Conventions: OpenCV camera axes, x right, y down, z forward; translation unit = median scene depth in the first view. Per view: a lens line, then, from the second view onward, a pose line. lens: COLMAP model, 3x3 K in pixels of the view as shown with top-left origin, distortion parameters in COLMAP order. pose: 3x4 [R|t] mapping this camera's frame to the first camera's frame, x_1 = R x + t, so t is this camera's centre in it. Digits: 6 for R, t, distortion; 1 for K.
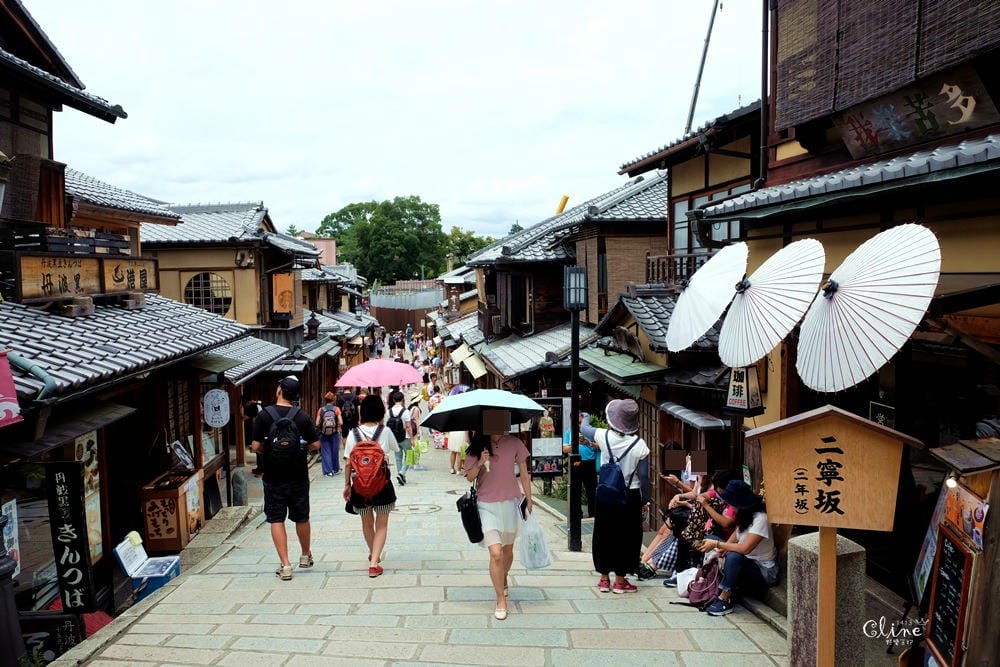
lens RADIAL K [[787.8, 0, 499.7], [0, 787.8, 329.8], [0, 0, 1]] dist [-0.013959, 0.014086]
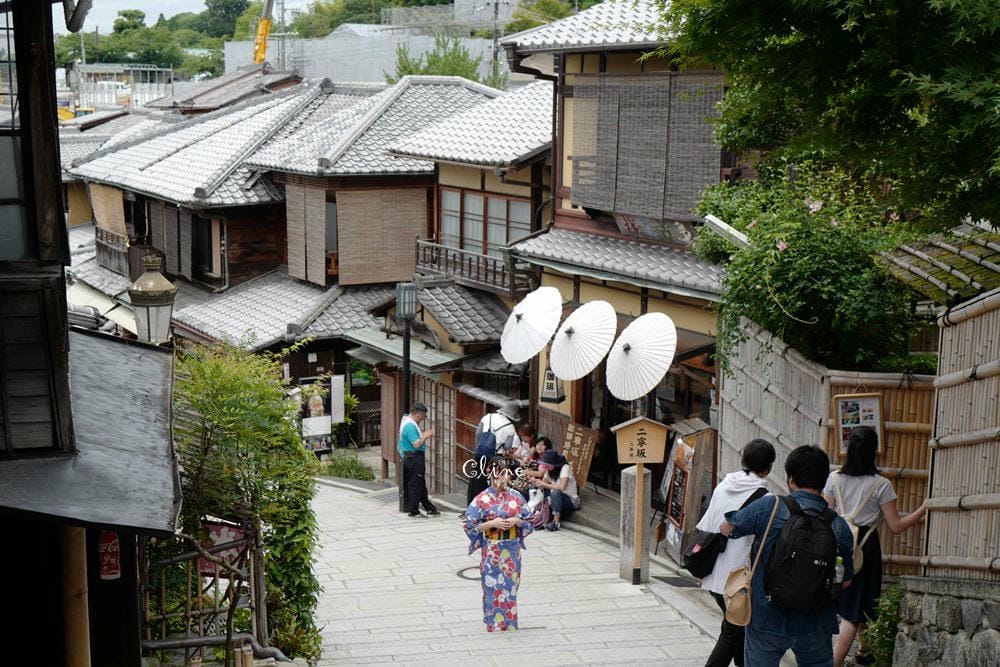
lens RADIAL K [[1431.0, 0, 499.9], [0, 1431.0, 335.0], [0, 0, 1]] dist [-0.000885, 0.000000]
pose [[0.913516, -0.048749, 0.403871, -0.623838], [0.003972, 0.993815, 0.110974, -0.228741], [-0.406783, -0.099772, 0.908060, -1.006501]]
